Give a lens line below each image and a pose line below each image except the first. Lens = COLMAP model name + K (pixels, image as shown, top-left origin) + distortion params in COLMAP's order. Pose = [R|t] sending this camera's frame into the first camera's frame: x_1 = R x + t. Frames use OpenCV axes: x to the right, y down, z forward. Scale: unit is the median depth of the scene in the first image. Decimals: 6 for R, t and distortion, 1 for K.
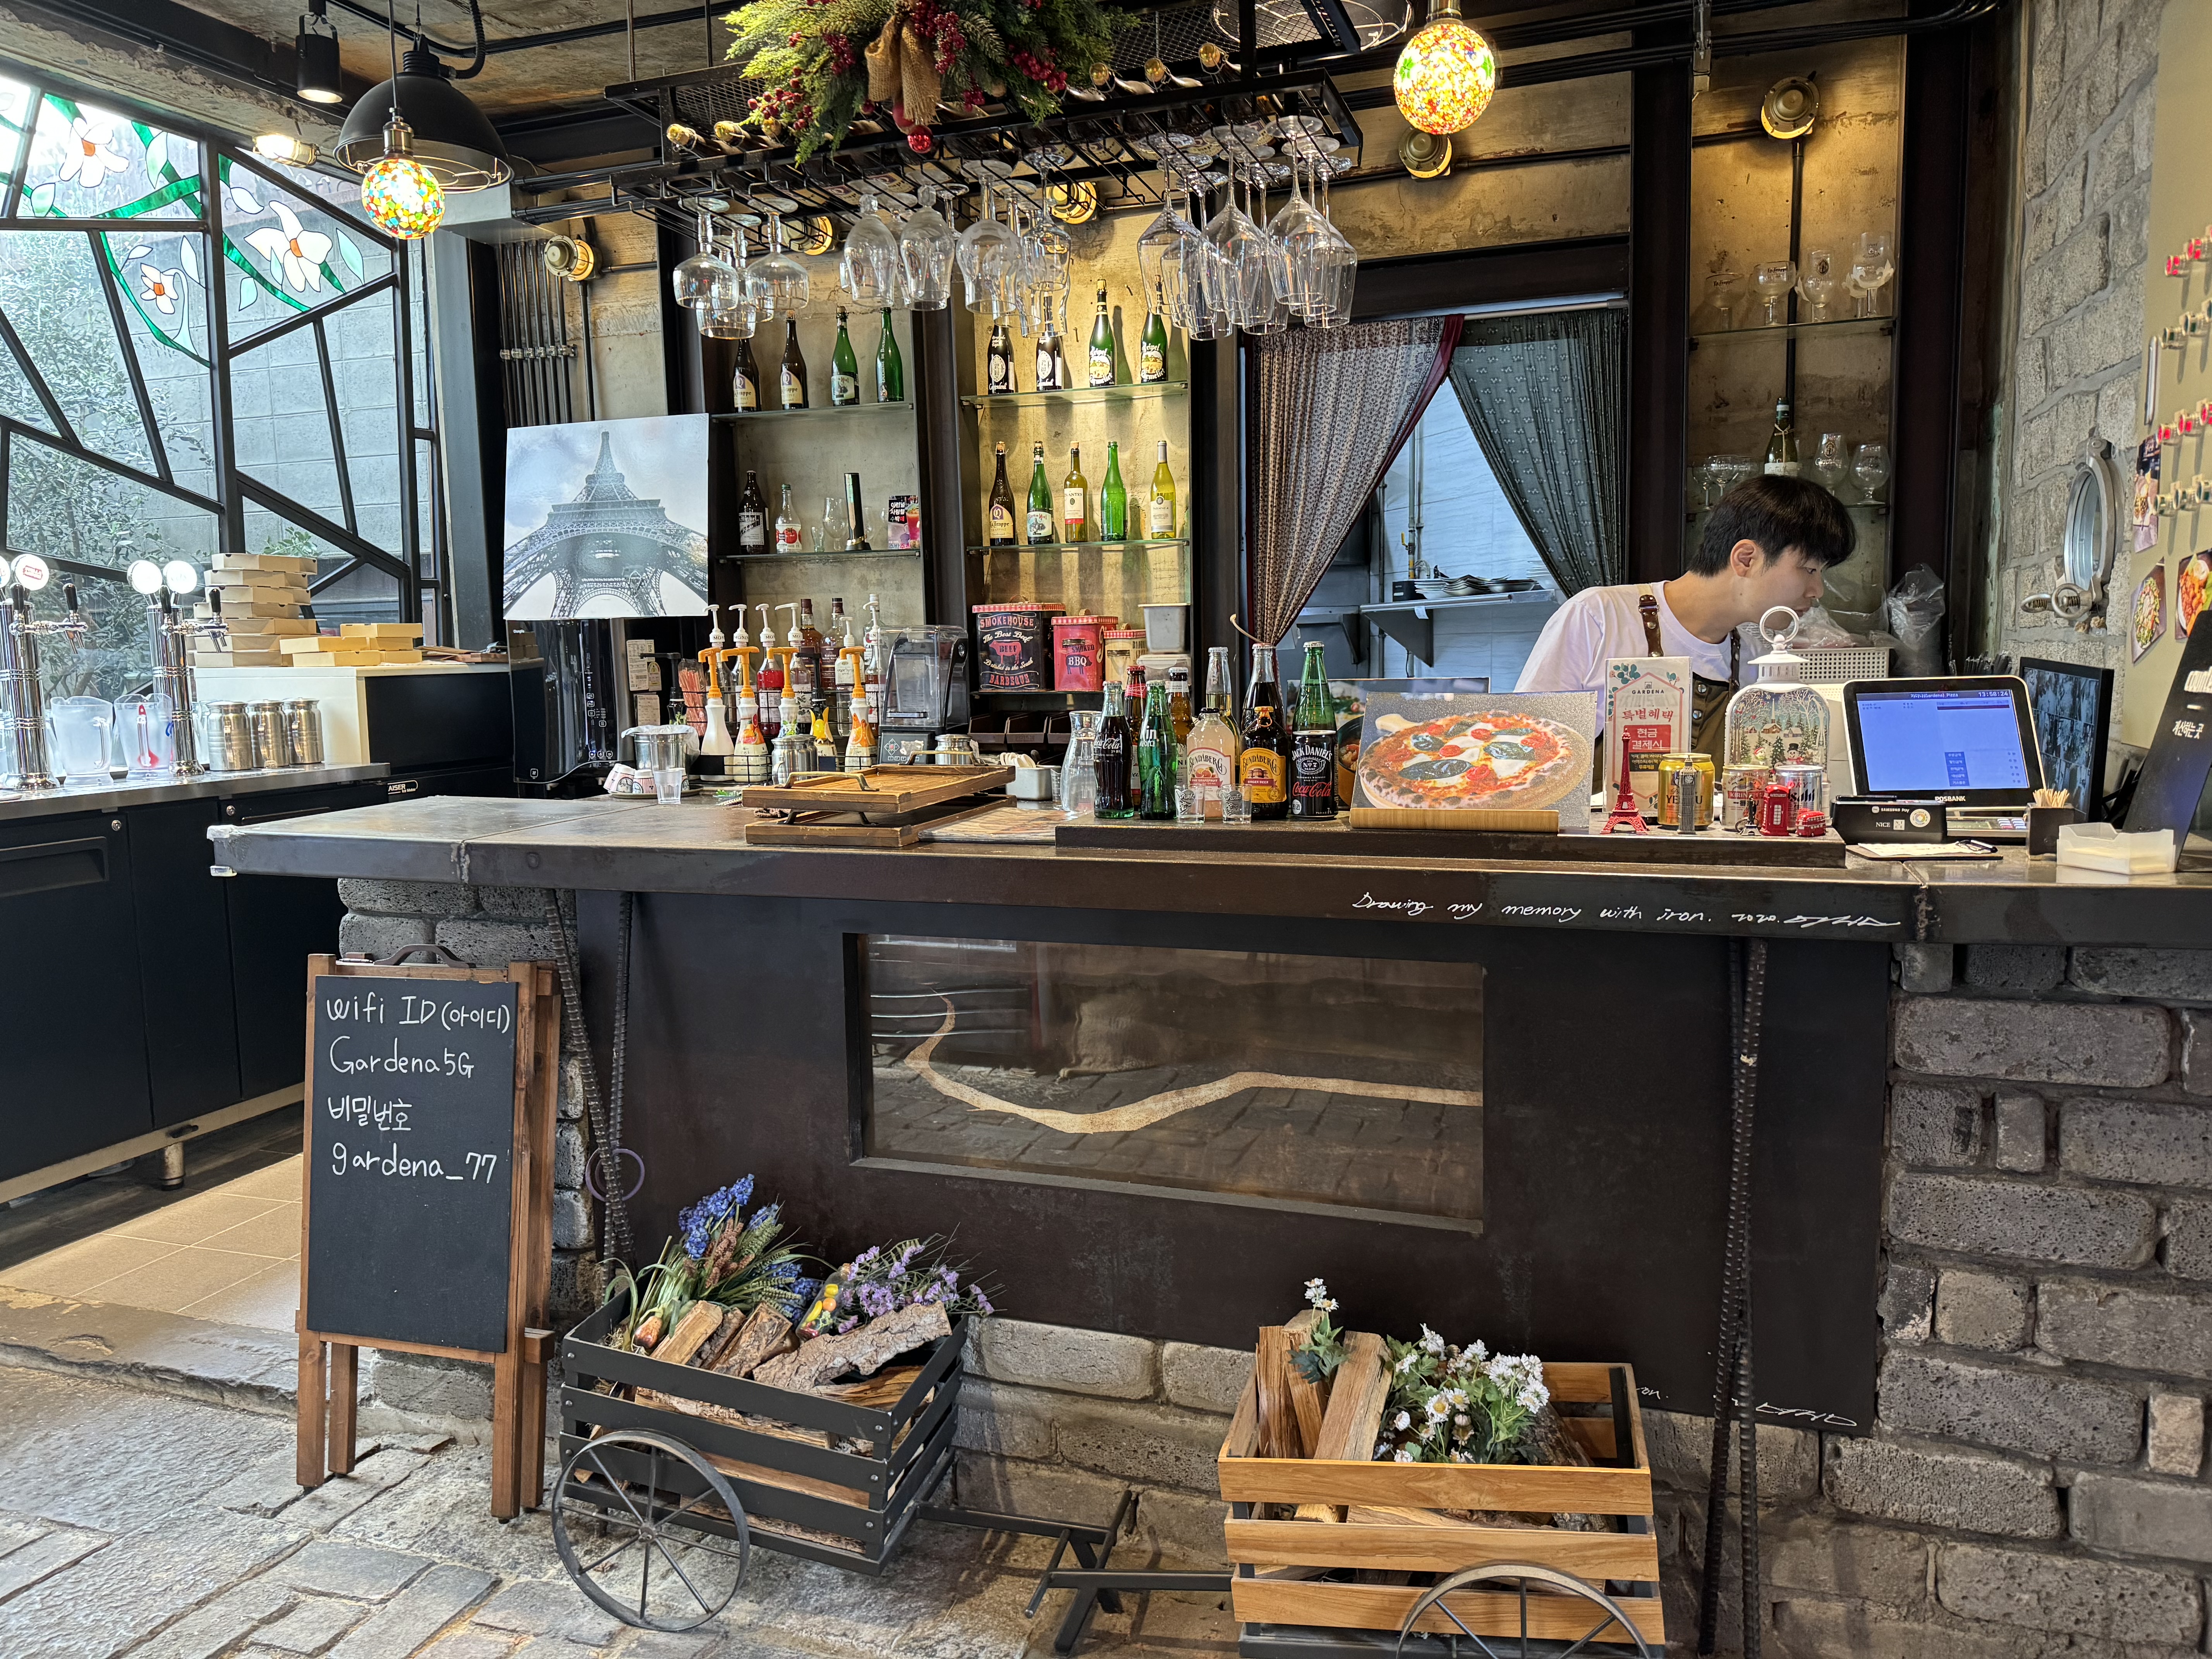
lens RADIAL K [[1573.0, 0, 1110.8], [0, 1573.0, 818.6], [0, 0, 1]] dist [0.002280, -0.002654]
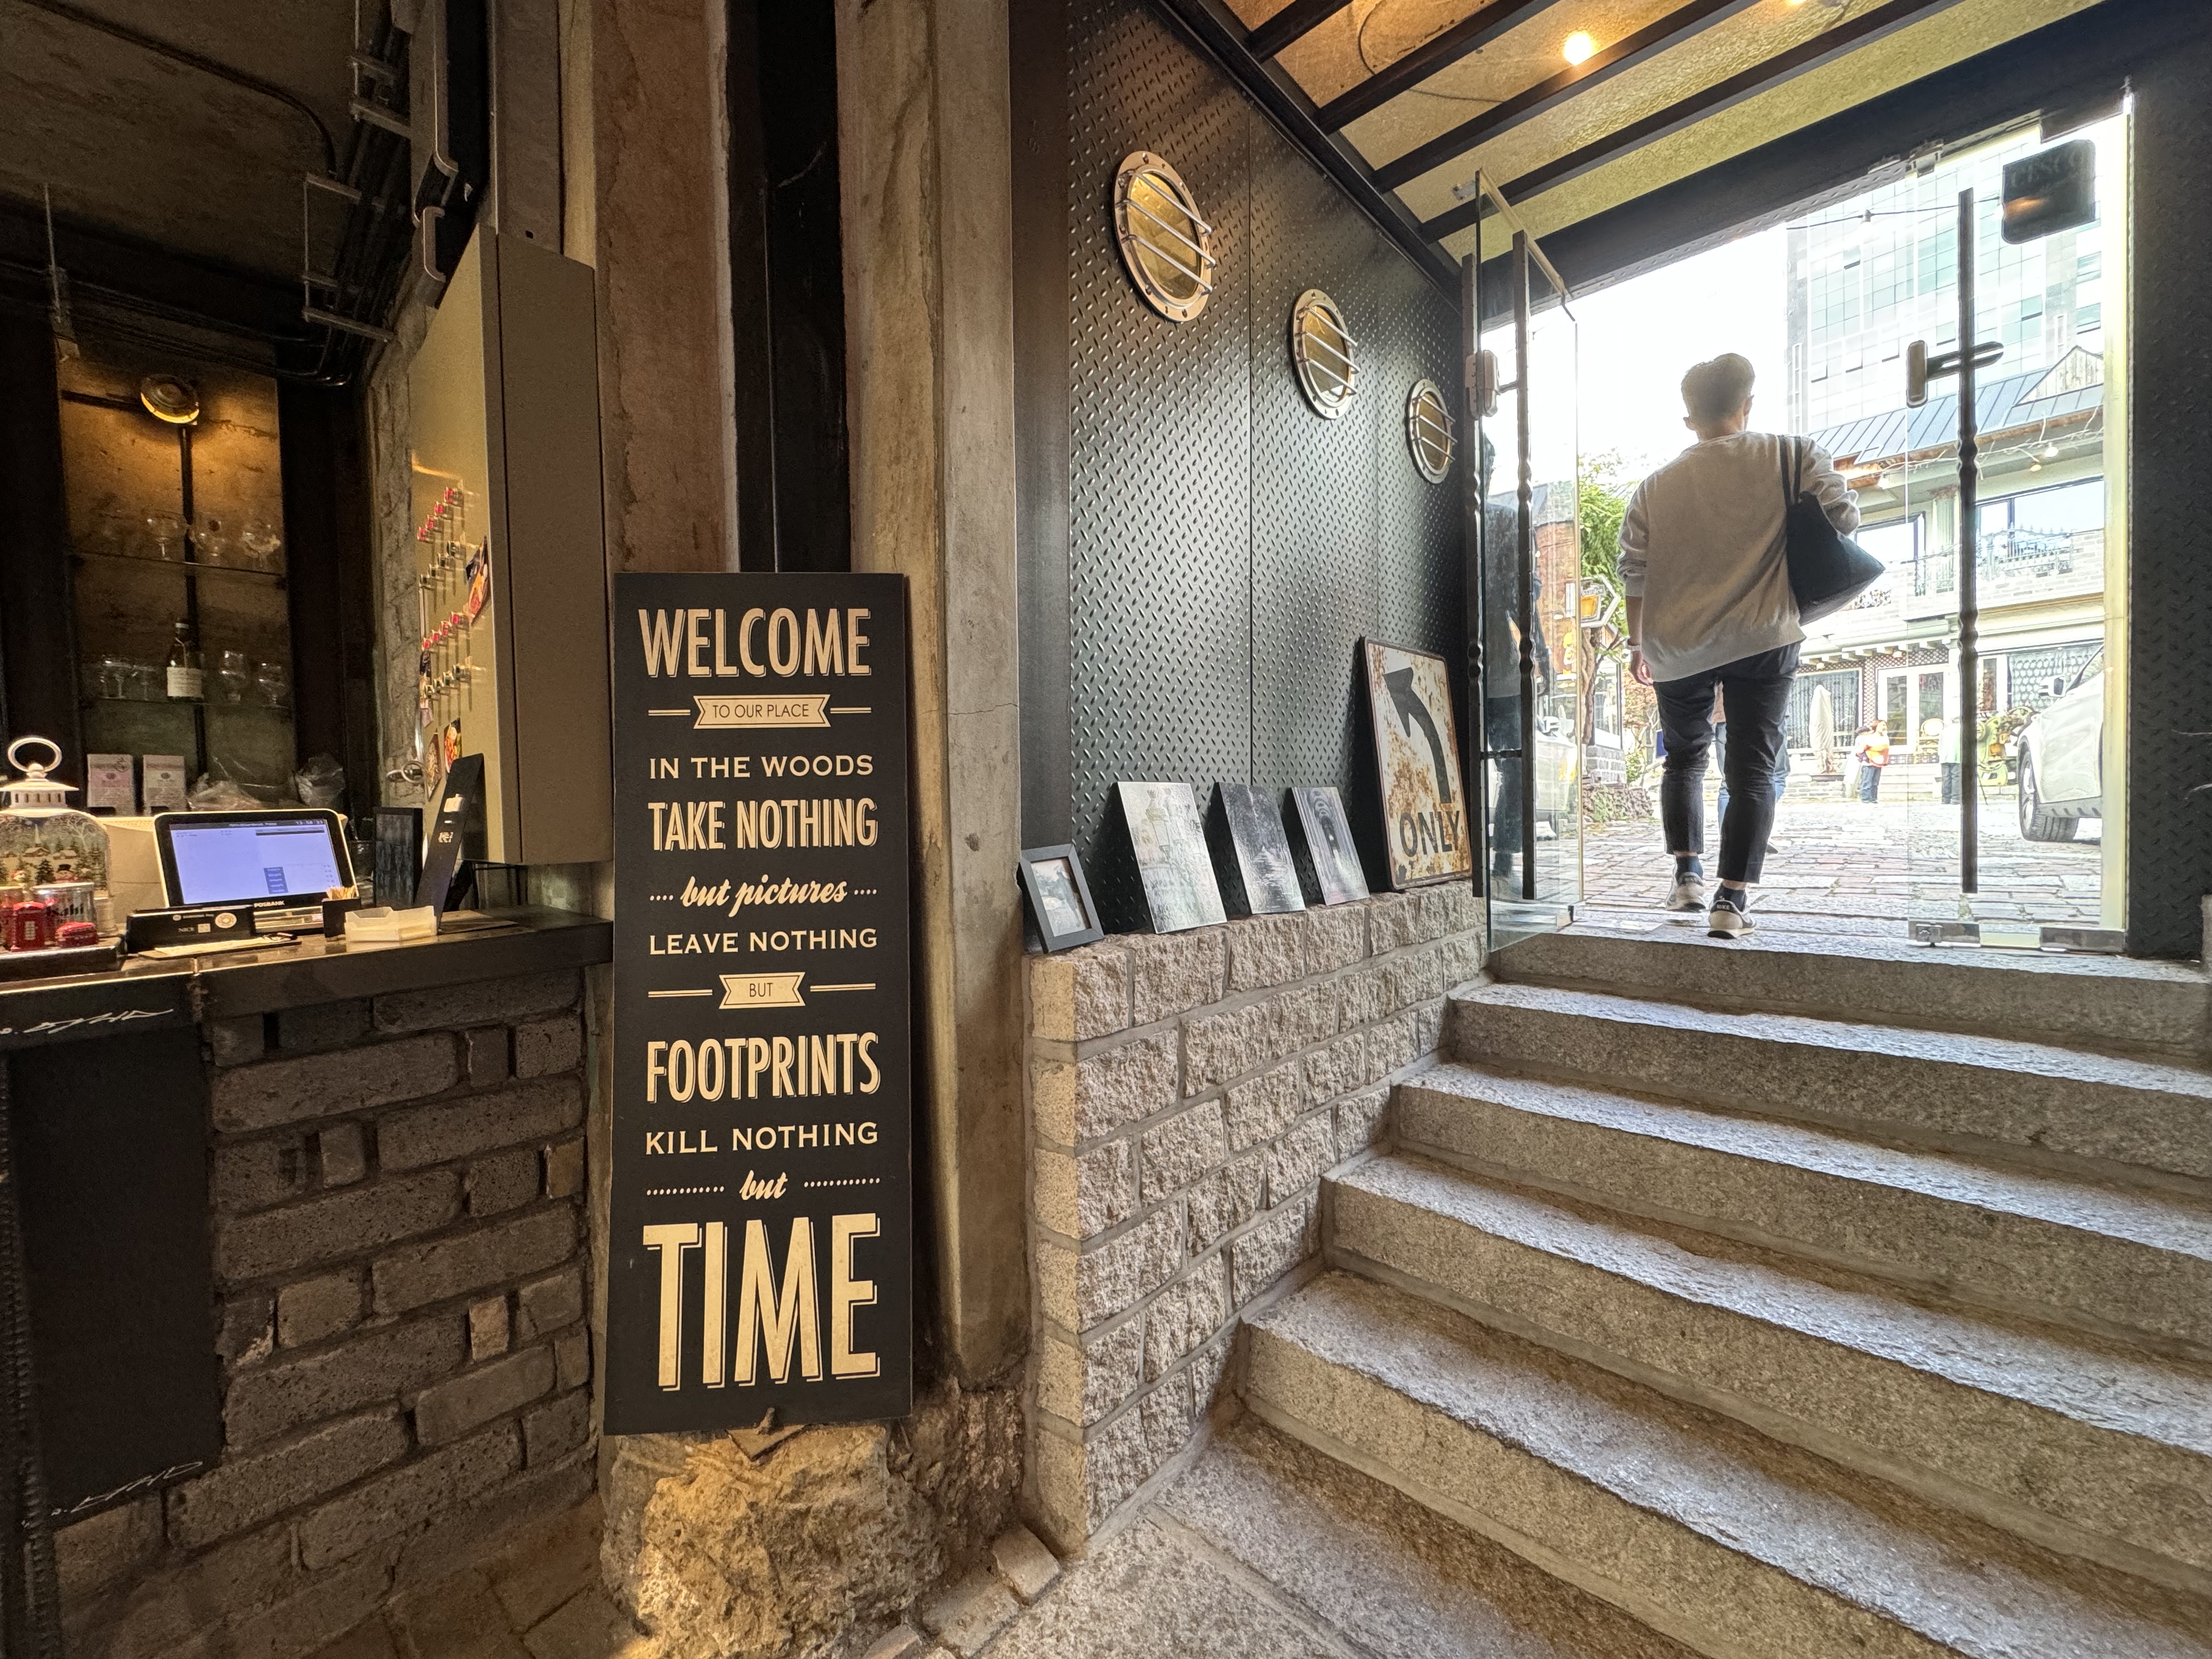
lens RADIAL K [[883.0, 0, 1106.0], [0, 883.0, 829.5], [0, 0, 1]] dist [0.001010, 0.000195]
pose [[0.423707, -0.016569, 0.905648, 0.187233], [0.119639, 0.992097, -0.037822, 0.037152], [-0.897864, 0.124376, 0.422340, 0.096794]]
